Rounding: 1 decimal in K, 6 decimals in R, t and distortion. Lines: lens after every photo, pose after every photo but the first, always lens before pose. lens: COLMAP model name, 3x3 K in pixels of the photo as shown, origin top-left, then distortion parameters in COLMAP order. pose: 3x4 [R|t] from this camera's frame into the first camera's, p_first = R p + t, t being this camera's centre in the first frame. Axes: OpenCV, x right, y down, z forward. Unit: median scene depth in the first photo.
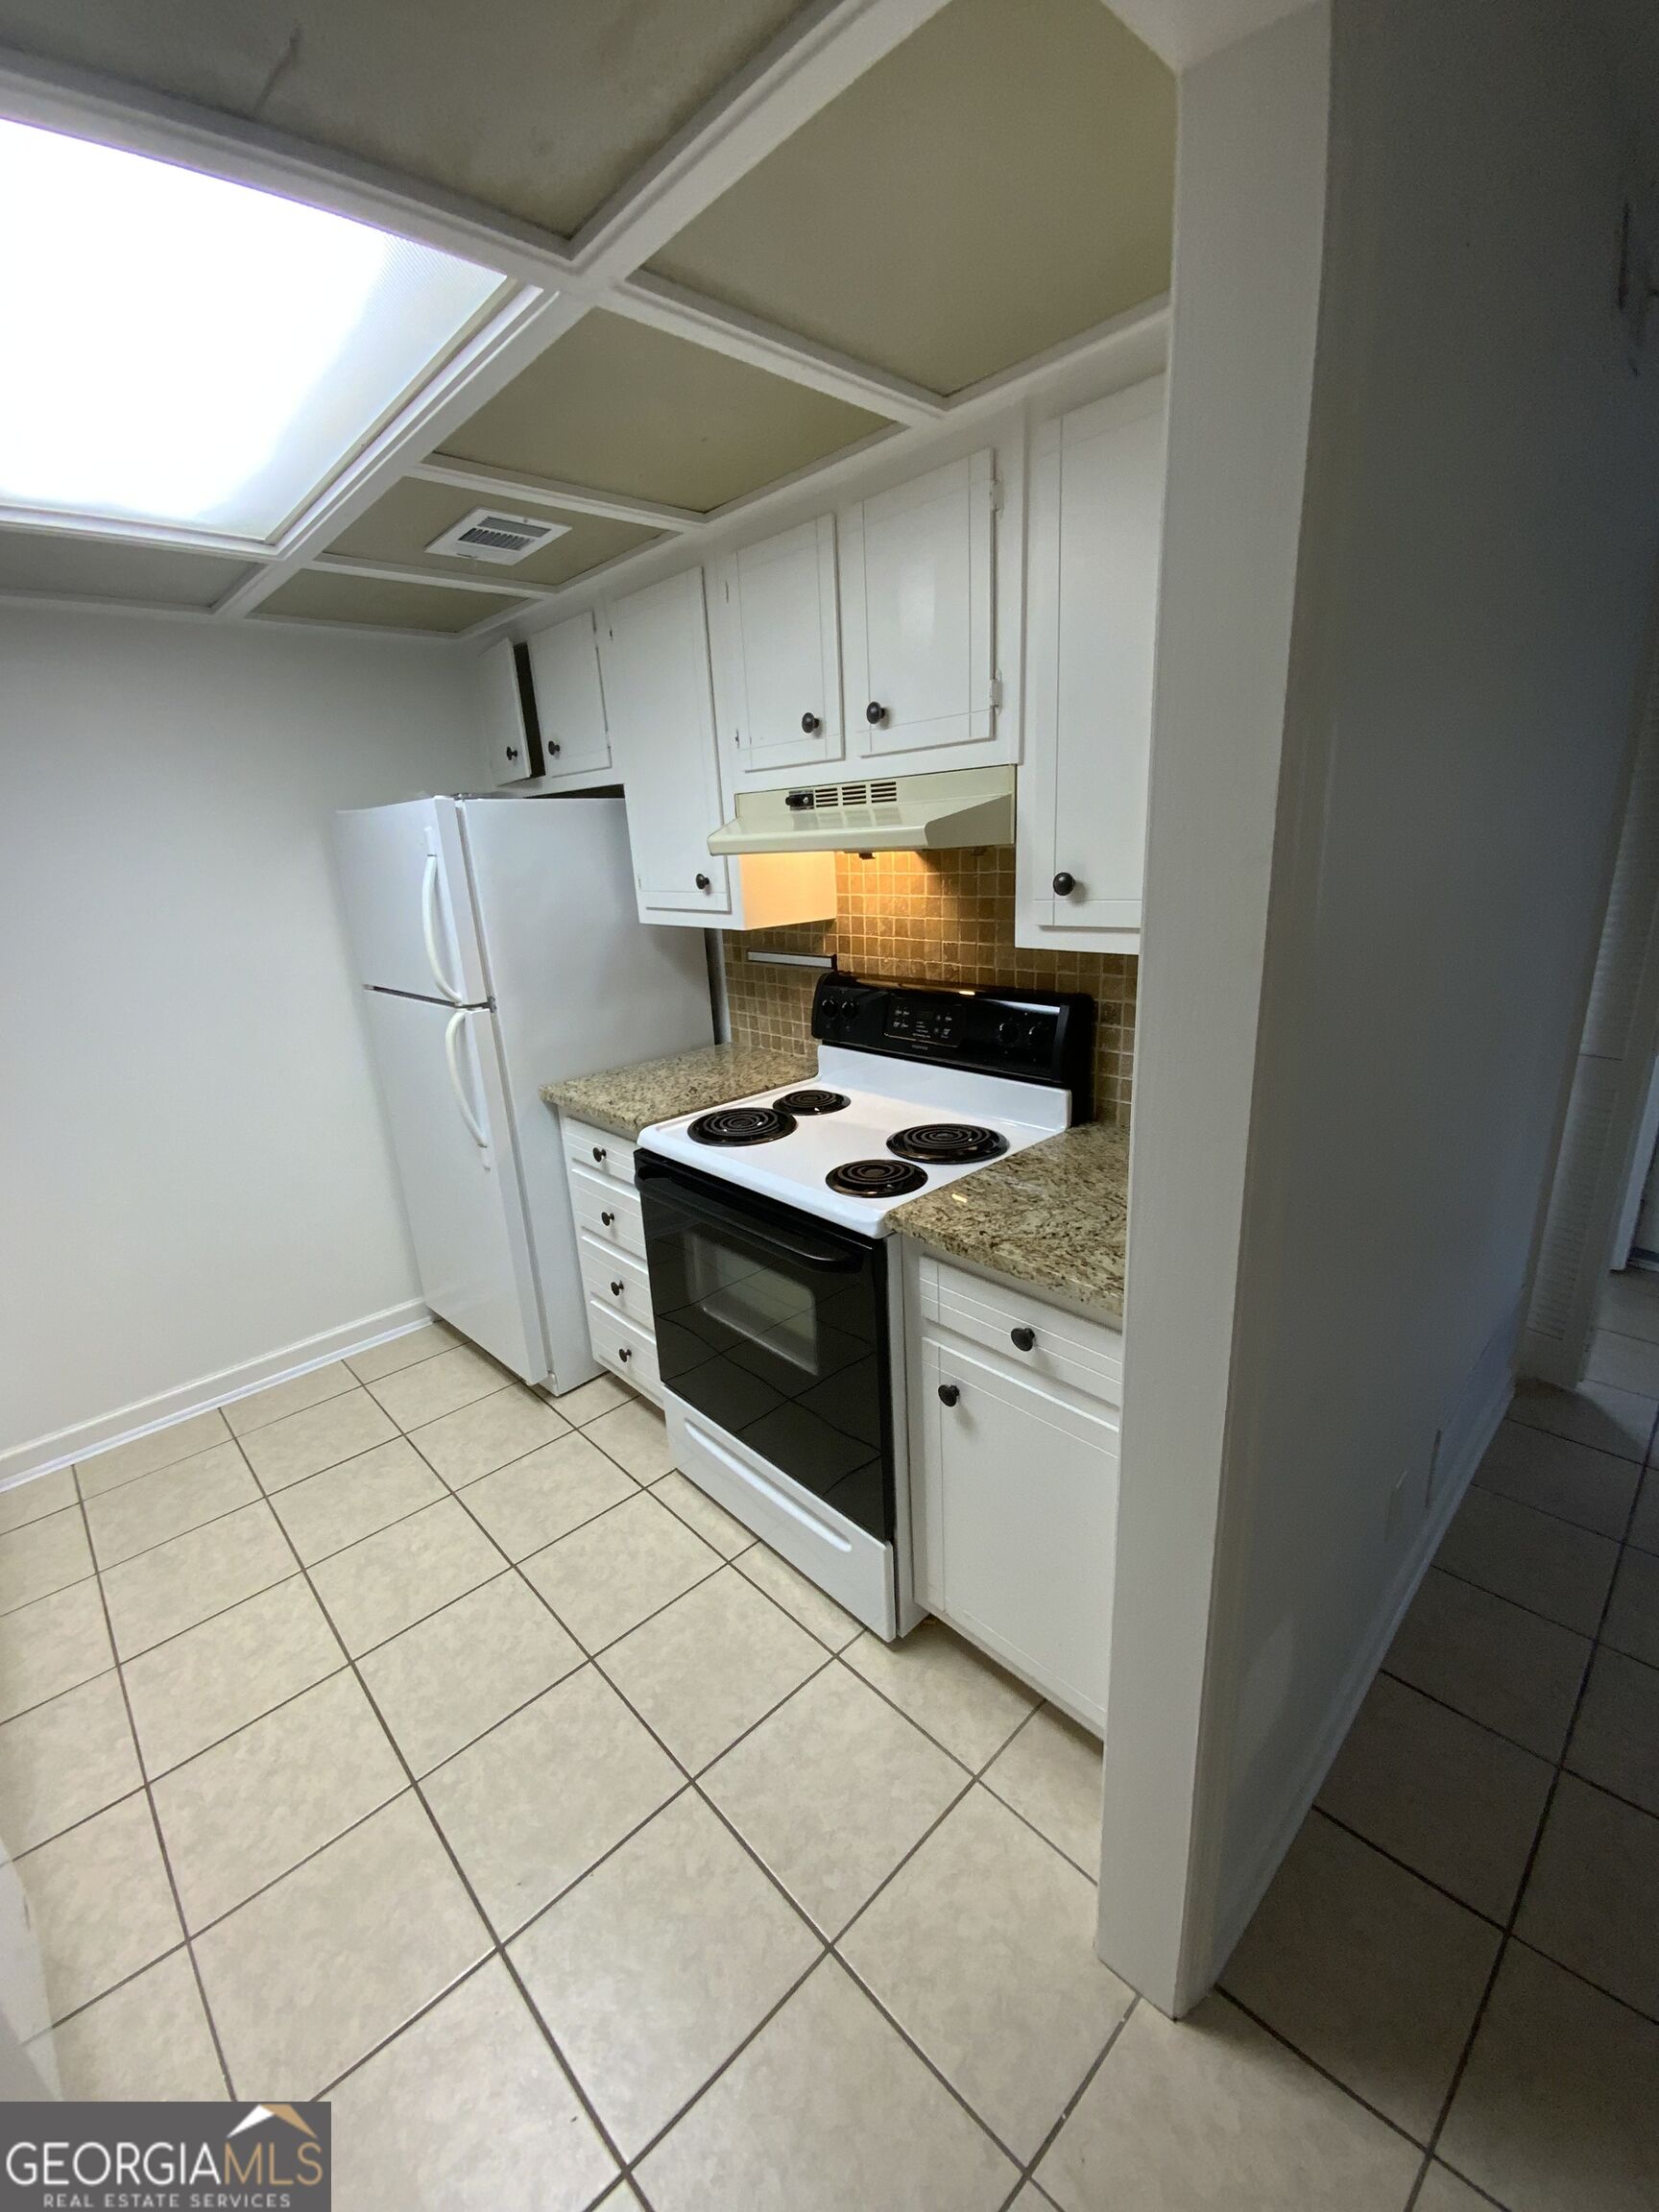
lens RADIAL K [[878.0, 0, 828.0], [0, 878.0, 1095.1], [0, 0, 1]] dist [0.016482, -0.018744]
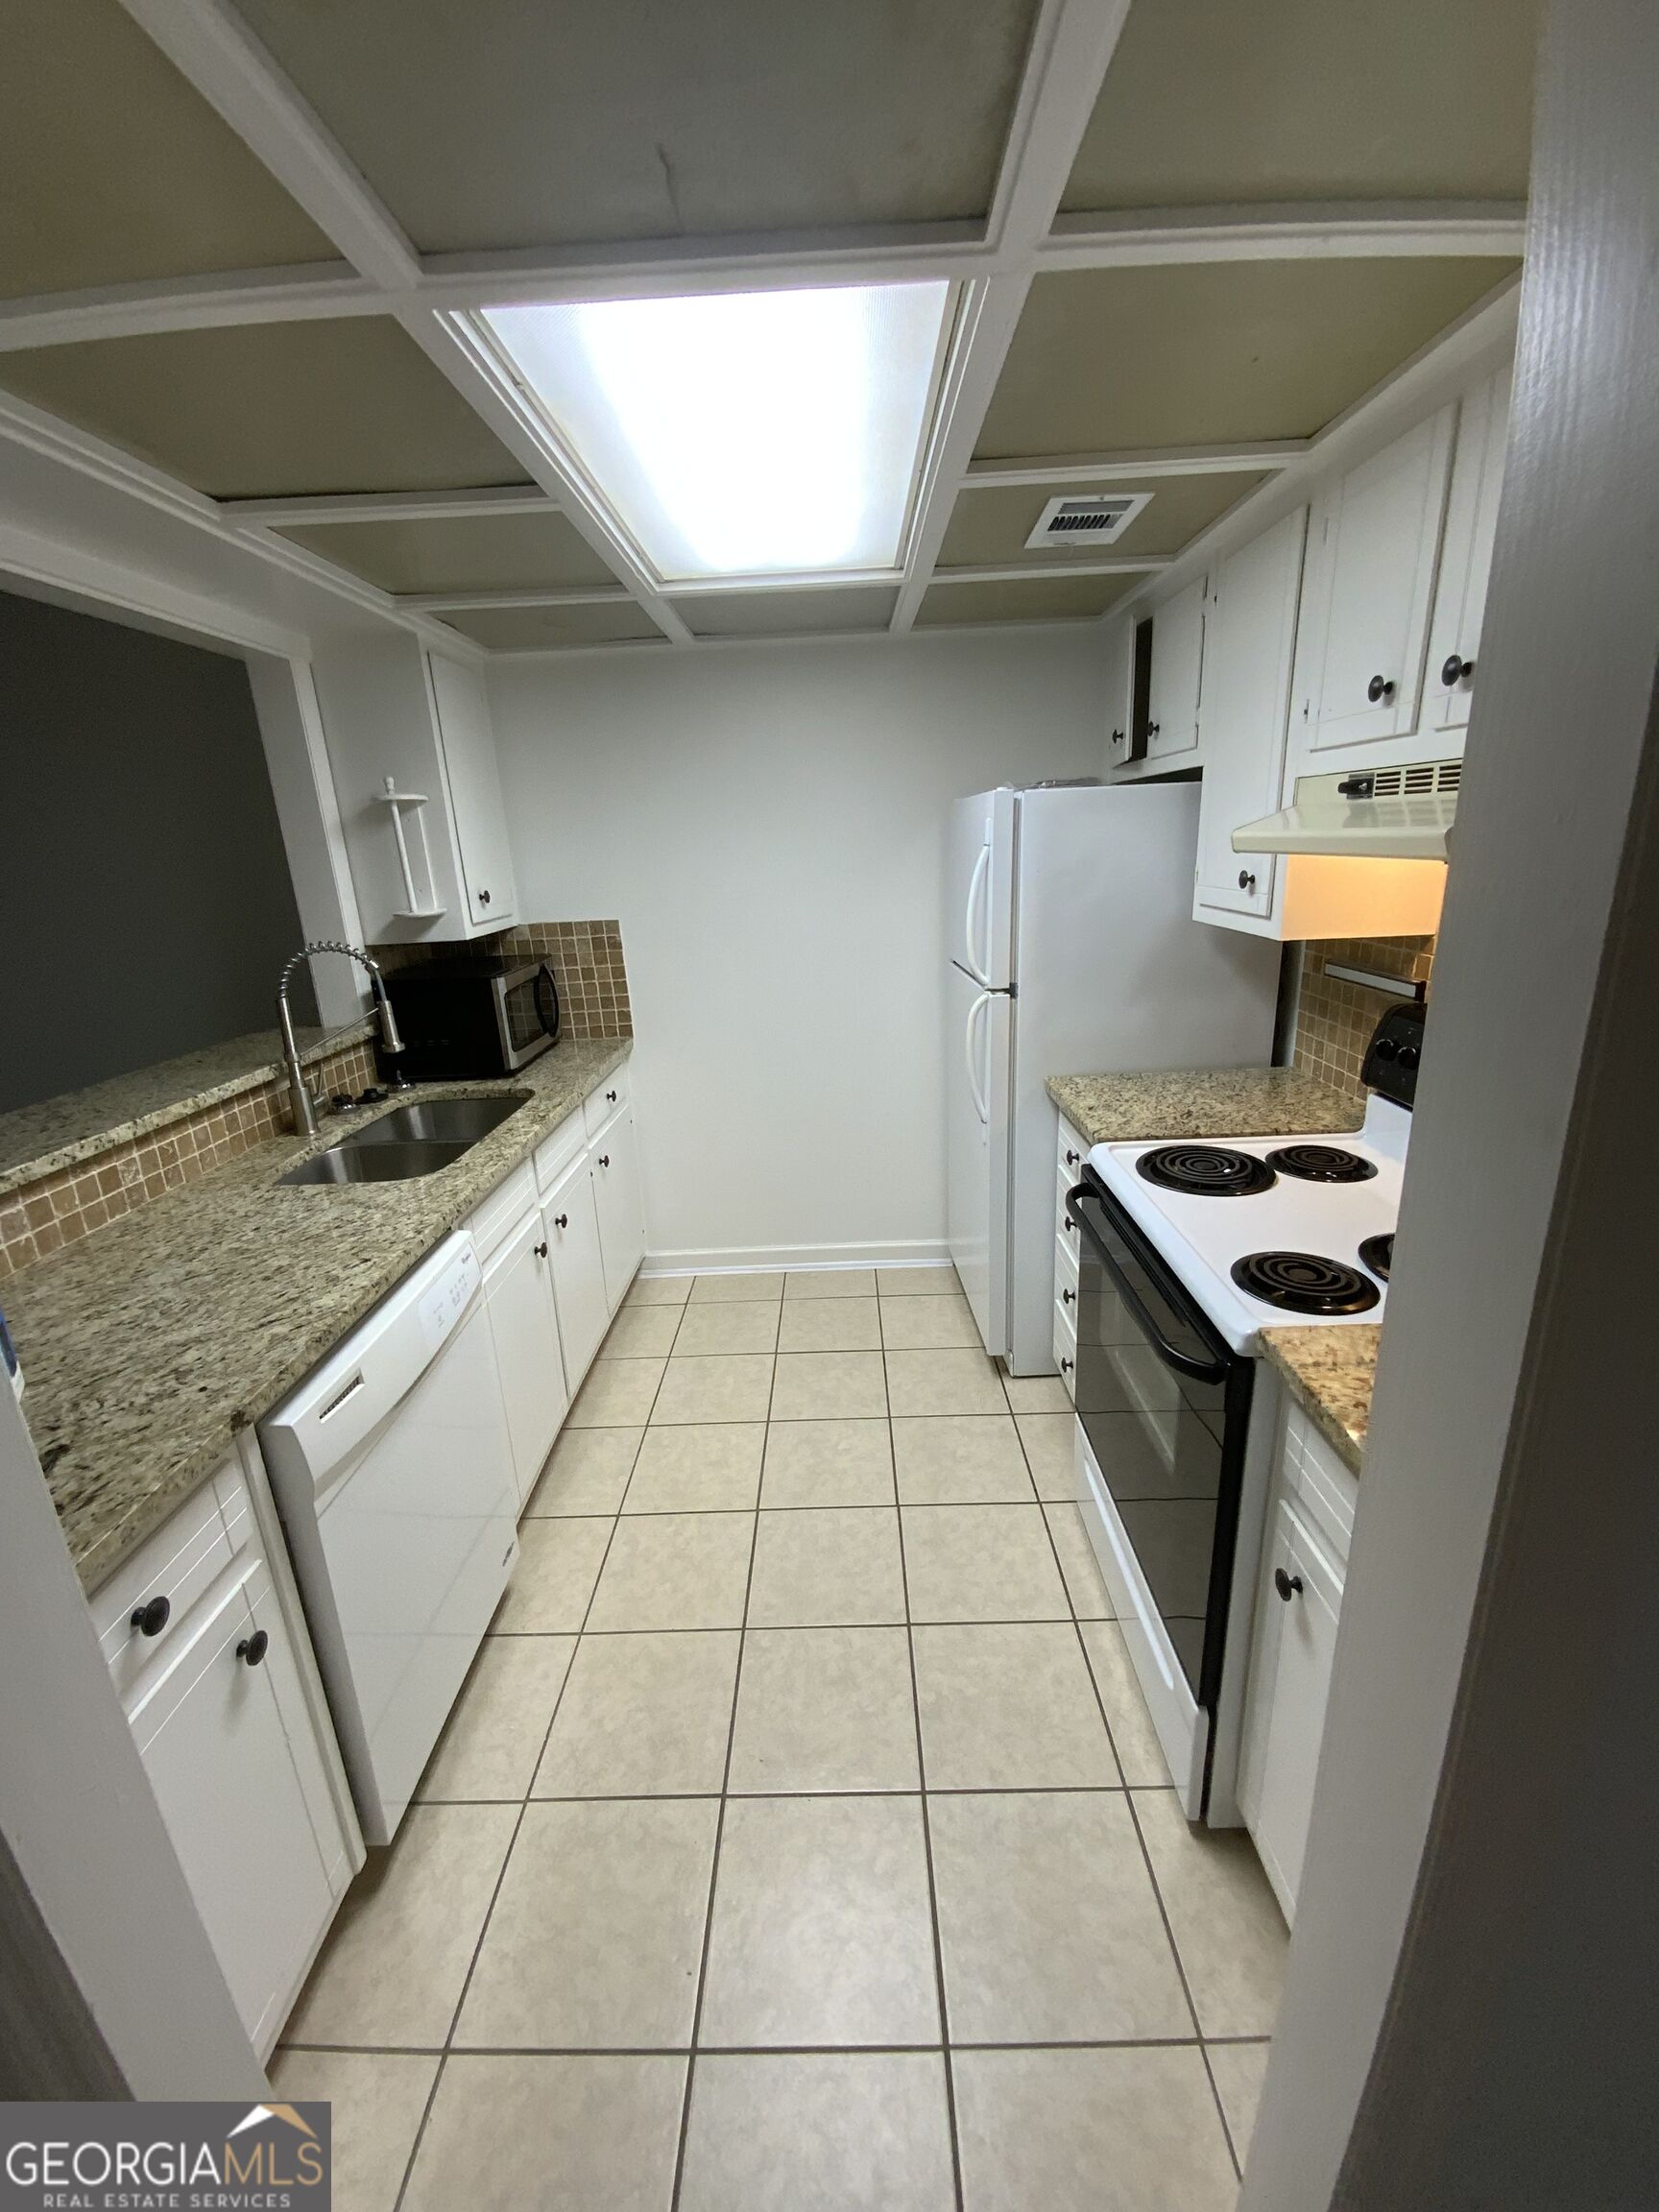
lens RADIAL K [[878.0, 0, 828.0], [0, 878.0, 1095.1], [0, 0, 1]] dist [0.016482, -0.018744]
pose [[0.725658, 0.208459, -0.655717, 0.171553], [-0.186137, 0.976941, 0.104588, -0.053085], [0.662400, 0.046158, 0.747727, 0.098476]]
